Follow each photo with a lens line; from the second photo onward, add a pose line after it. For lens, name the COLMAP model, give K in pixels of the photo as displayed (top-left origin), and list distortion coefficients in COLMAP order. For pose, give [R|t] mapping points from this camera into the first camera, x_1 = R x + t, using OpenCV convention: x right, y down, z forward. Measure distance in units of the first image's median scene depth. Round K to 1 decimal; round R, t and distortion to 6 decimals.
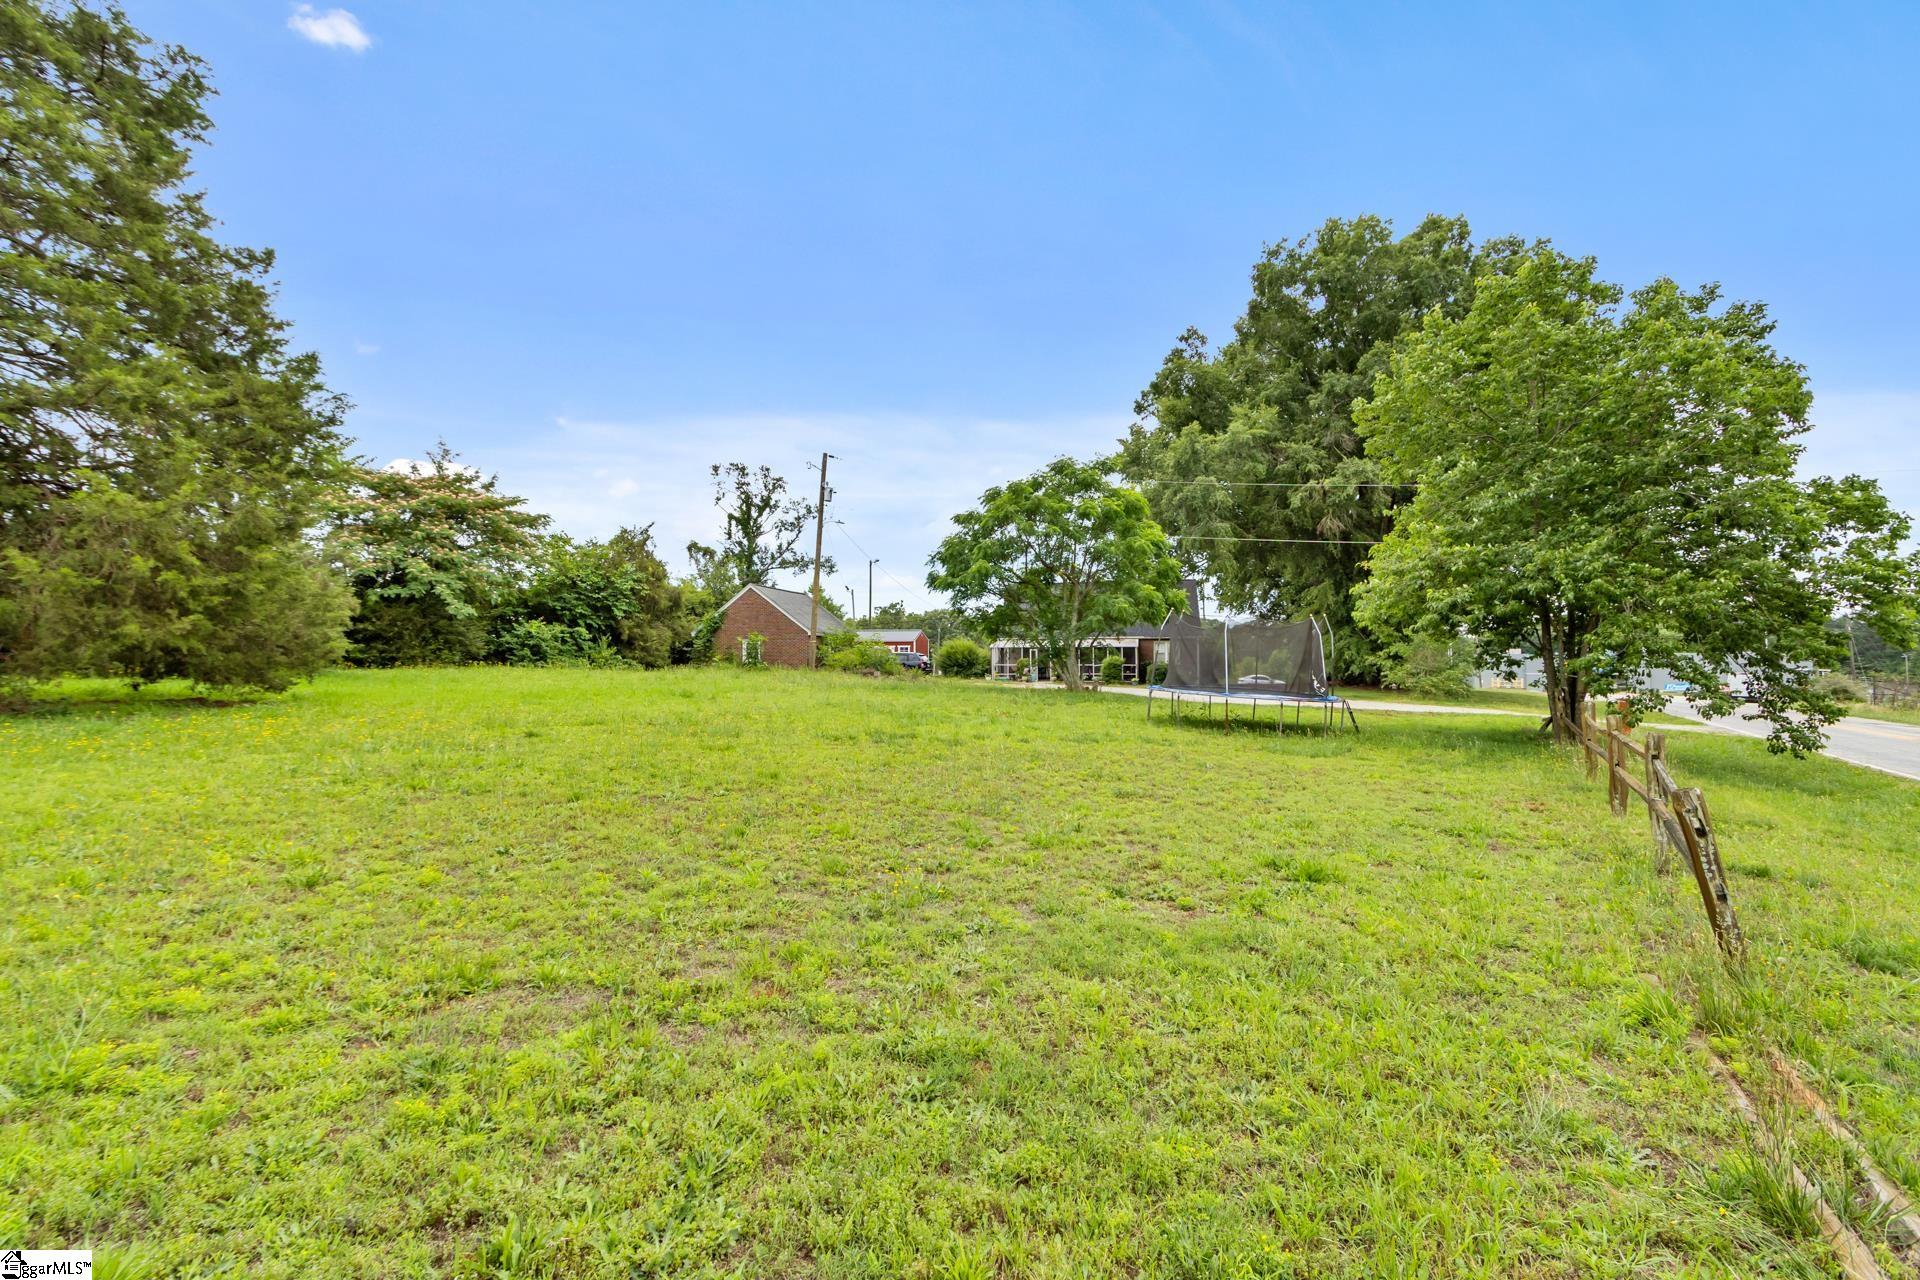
lens RADIAL K [[911.0, 0, 956.8], [0, 911.0, 631.6], [0, 0, 1]] dist [-0.003841, -0.000241]
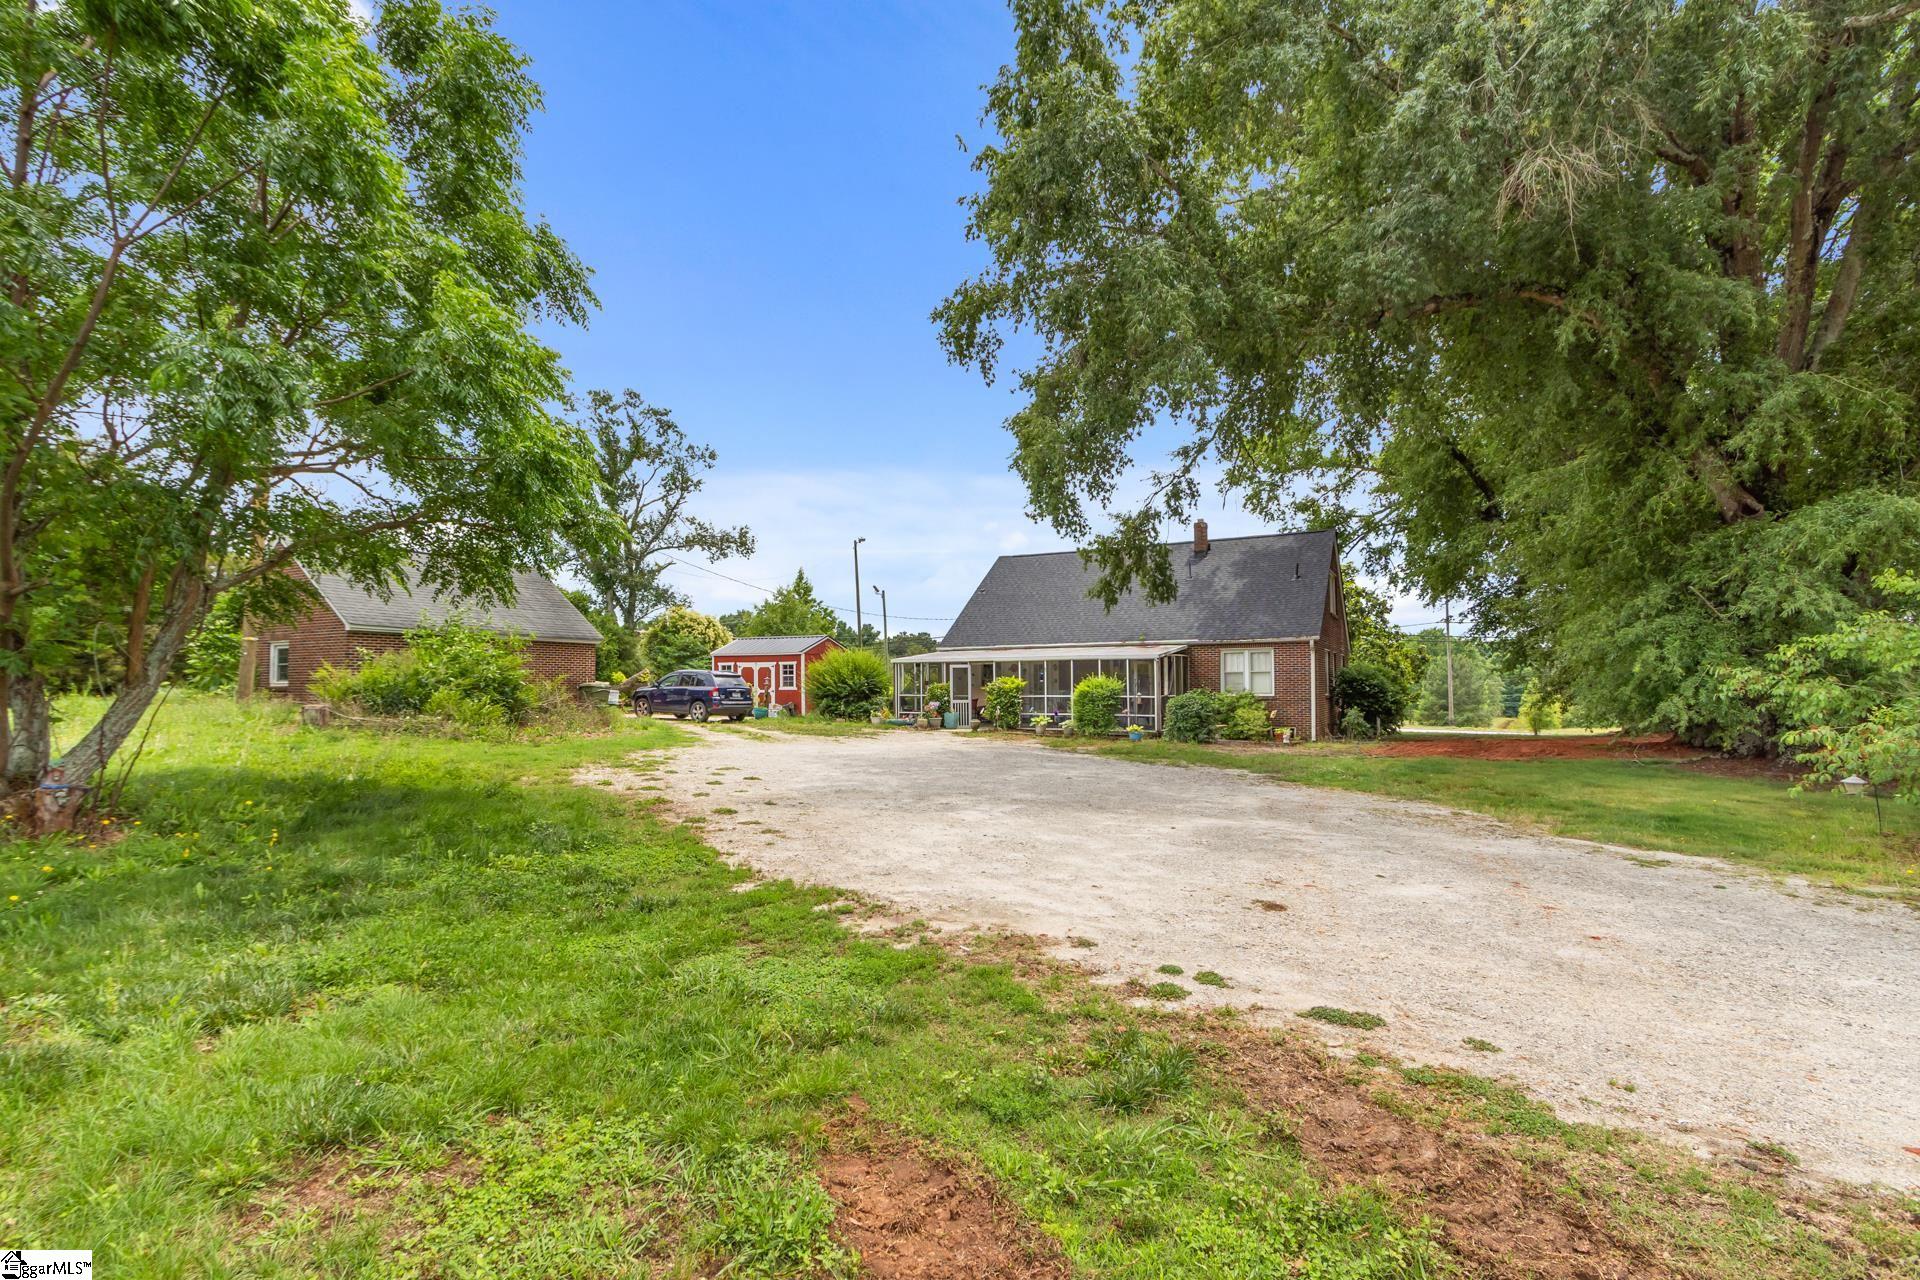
lens RADIAL K [[911.0, 0, 963.9], [0, 911.0, 649.4], [0, 0, 1]] dist [-0.003841, -0.000241]
pose [[0.961893, -0.006603, -0.273346, 0.212018], [0.002411, 0.999874, -0.015671, 0.017220], [0.273415, 0.014415, 0.961788, 0.468314]]
